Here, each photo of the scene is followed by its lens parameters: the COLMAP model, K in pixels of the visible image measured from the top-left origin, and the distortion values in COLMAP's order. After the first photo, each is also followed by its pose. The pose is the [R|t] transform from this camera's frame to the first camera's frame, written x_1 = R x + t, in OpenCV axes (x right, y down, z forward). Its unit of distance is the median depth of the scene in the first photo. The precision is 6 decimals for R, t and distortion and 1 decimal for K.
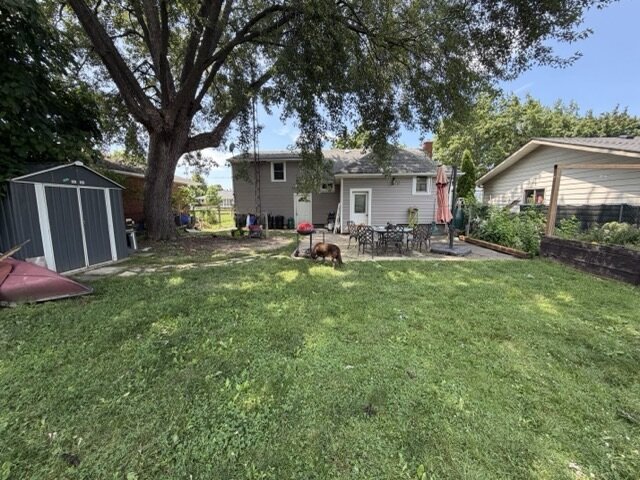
lens RADIAL K [[254.0, 0, 320.4], [0, 254.0, 237.1], [0, 0, 1]] dist [-0.001526, -0.000002]
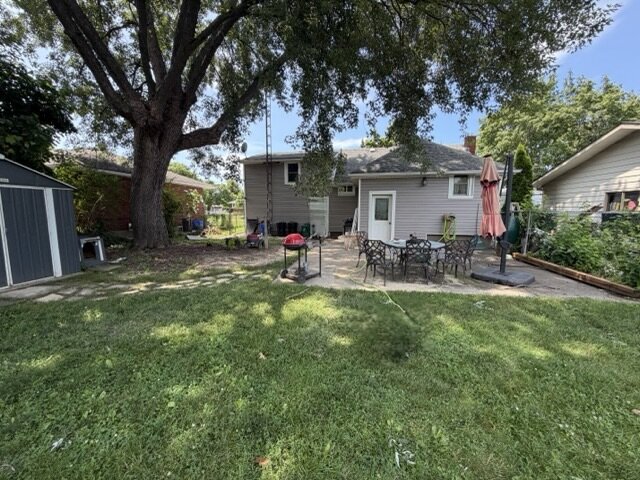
lens RADIAL K [[254.0, 0, 318.6], [0, 254.0, 241.6], [0, 0, 1]] dist [-0.001526, -0.000002]
pose [[0.990881, 0.024018, -0.132582, 0.071787], [-0.024333, 0.999704, -0.000749, -0.022389], [0.132525, 0.003968, 0.991172, 0.167092]]
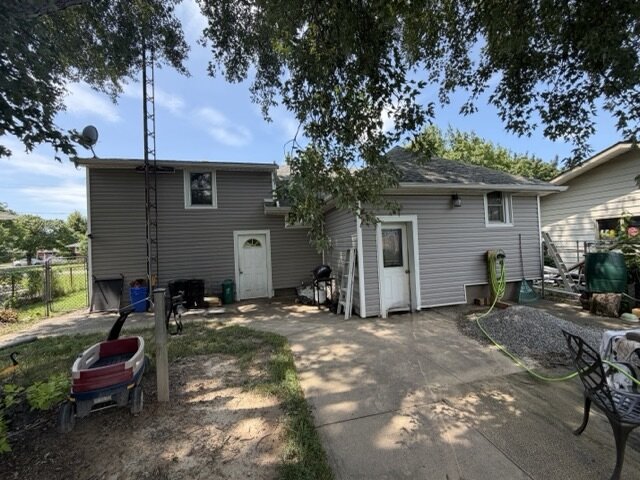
lens RADIAL K [[254.0, 0, 311.8], [0, 254.0, 229.9], [0, 0, 1]] dist [-0.001526, -0.000002]
pose [[0.959957, -0.013823, 0.279806, -0.133319], [0.067544, 0.980738, -0.183278, -0.098539], [-0.271883, 0.194838, 0.942400, 0.663280]]
